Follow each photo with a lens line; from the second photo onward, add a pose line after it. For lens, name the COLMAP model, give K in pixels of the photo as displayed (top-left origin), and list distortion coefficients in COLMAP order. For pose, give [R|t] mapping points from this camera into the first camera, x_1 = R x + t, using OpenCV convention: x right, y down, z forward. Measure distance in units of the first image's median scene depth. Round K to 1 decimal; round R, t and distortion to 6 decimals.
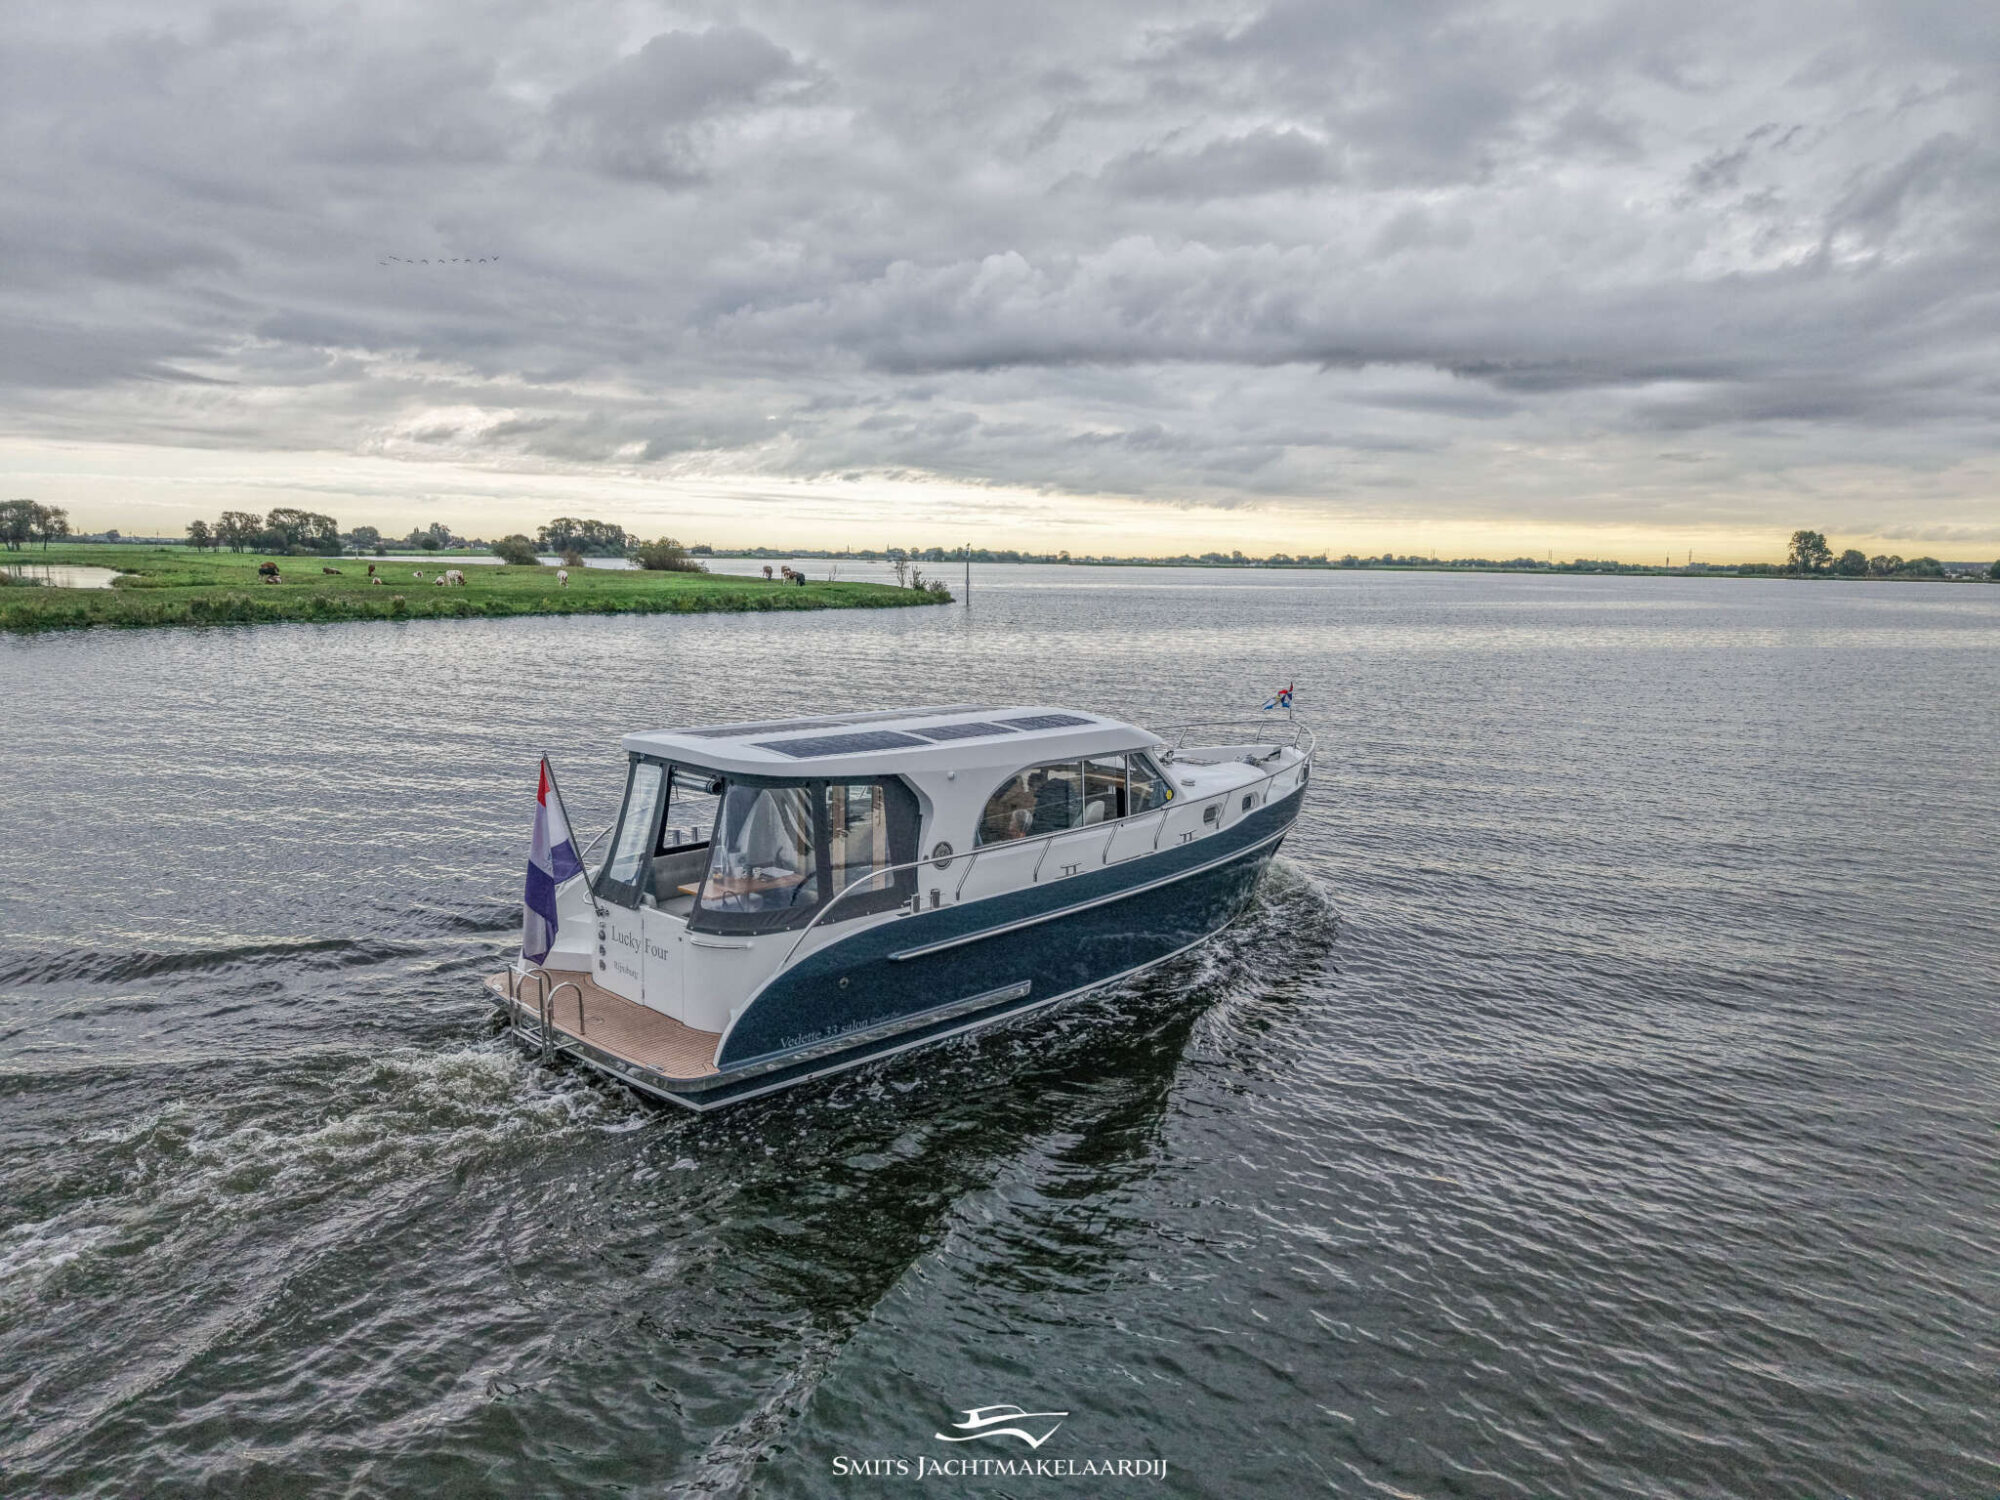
lens RADIAL K [[1397.6, 0, 1000.0], [0, 1397.6, 750.0], [0, 0, 1]] dist [-0.014243, -0.005789]
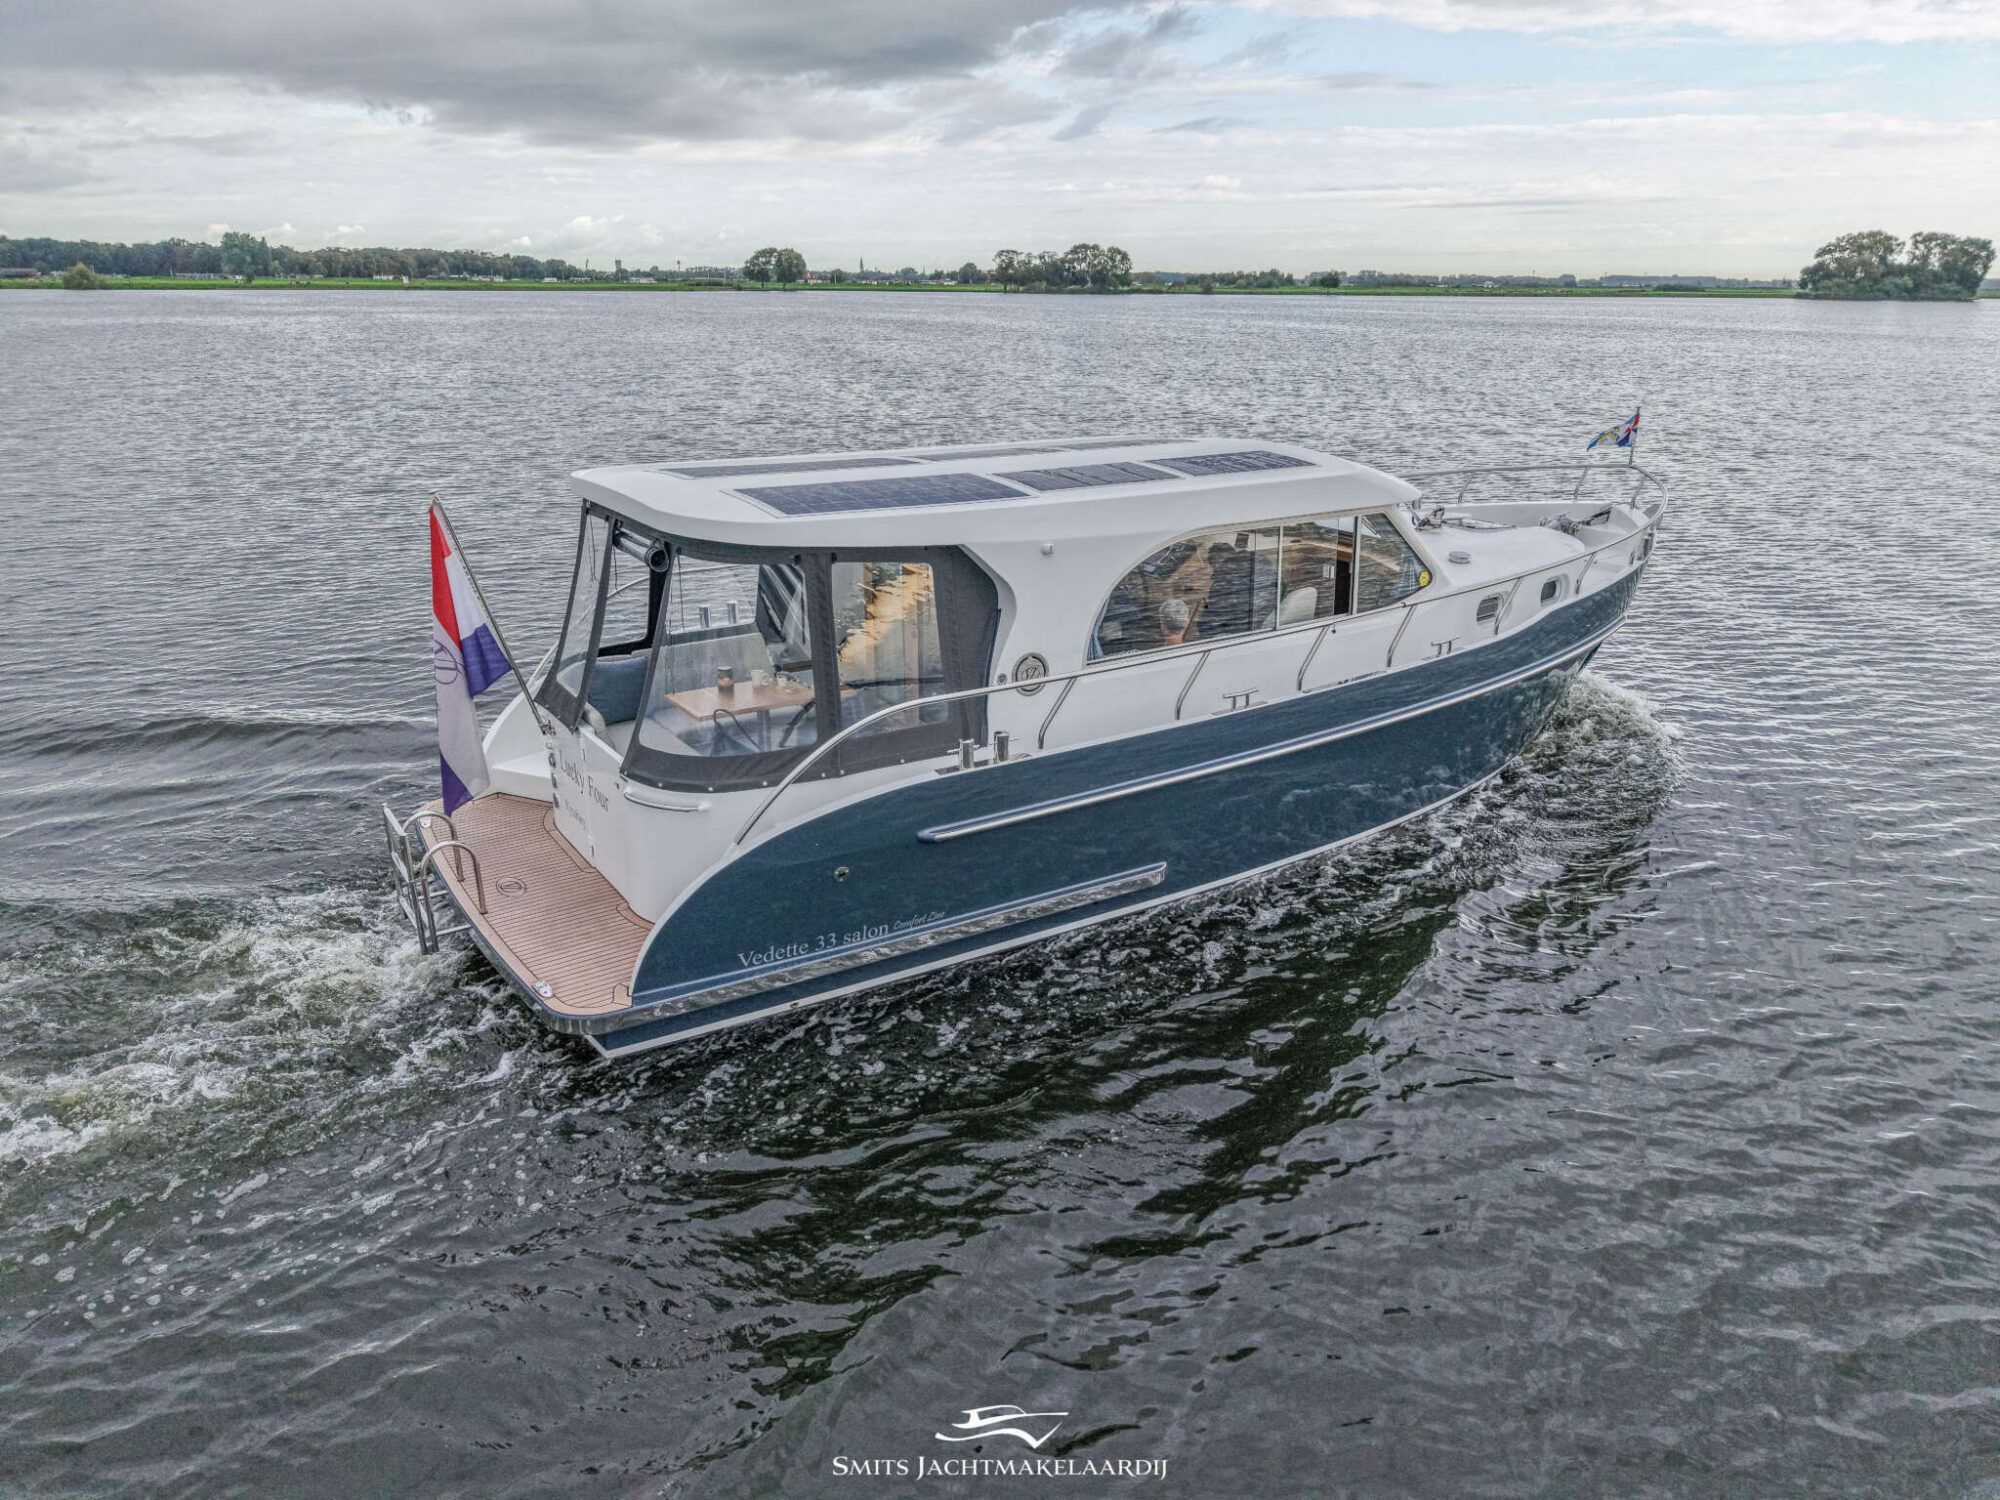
lens RADIAL K [[1397.6, 0, 1000.0], [0, 1397.6, 750.0], [0, 0, 1]] dist [-0.014243, -0.005789]
pose [[0.976948, 0.064545, -0.203488, 0.080033], [-0.025059, 0.981281, 0.190946, -0.012617], [0.212003, -0.181445, 0.960277, 0.378568]]
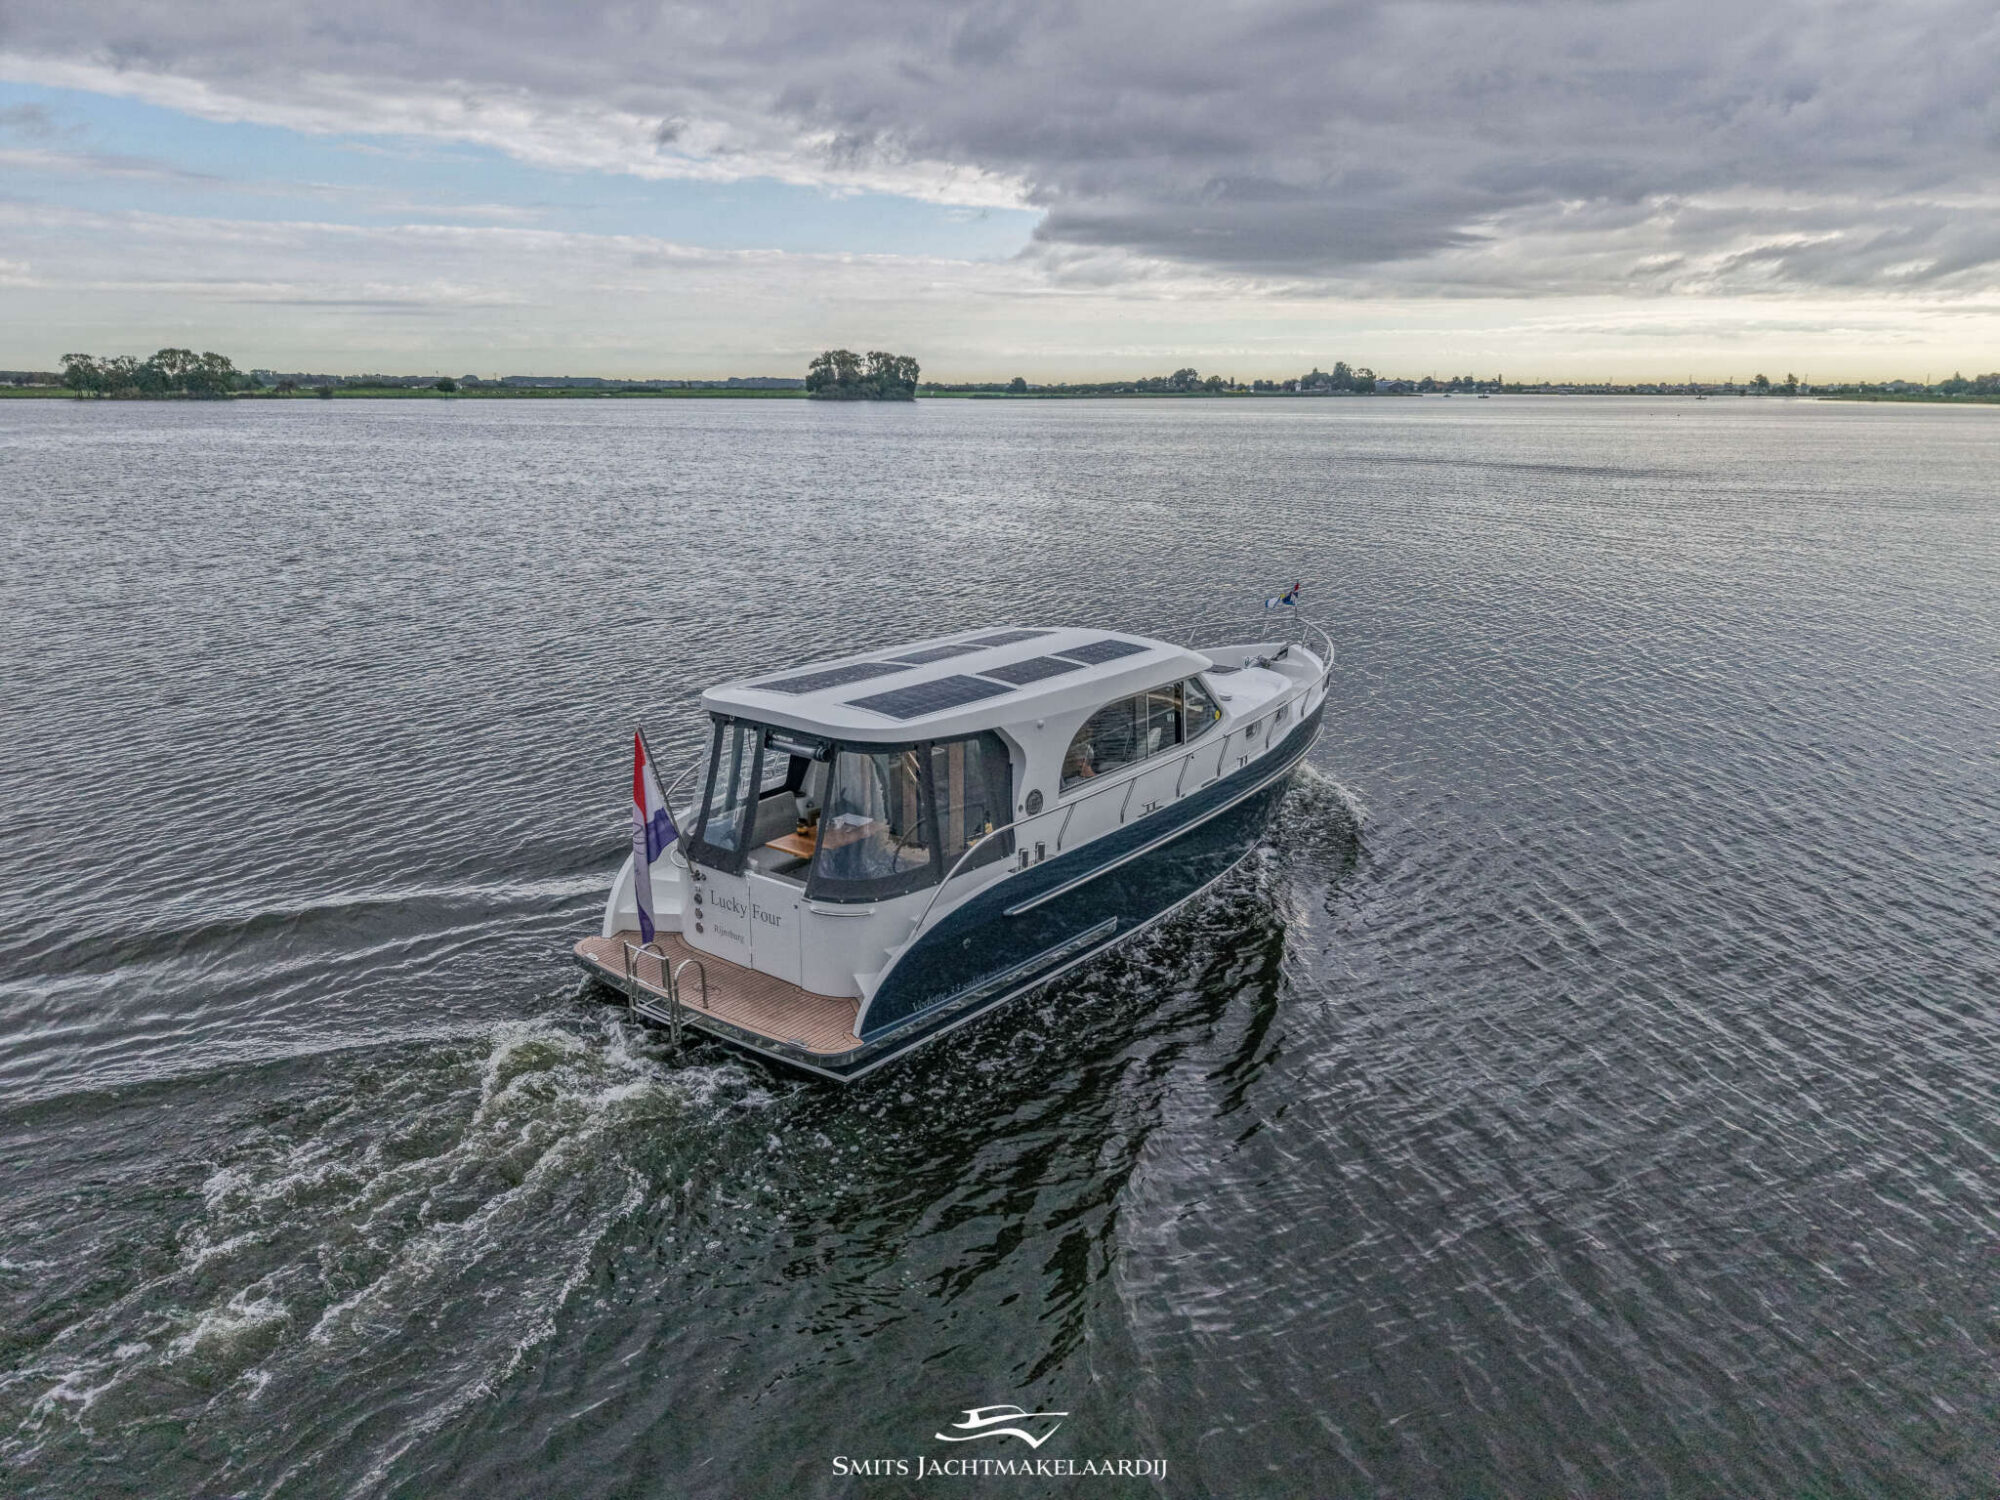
lens RADIAL K [[1397.6, 0, 1000.0], [0, 1397.6, 750.0], [0, 0, 1]] dist [-0.014243, -0.005789]
pose [[0.994308, -0.039447, 0.098977, -0.169132], [0.027235, 0.992177, 0.121832, -0.087745], [-0.103009, -0.118443, 0.987603, 0.014370]]
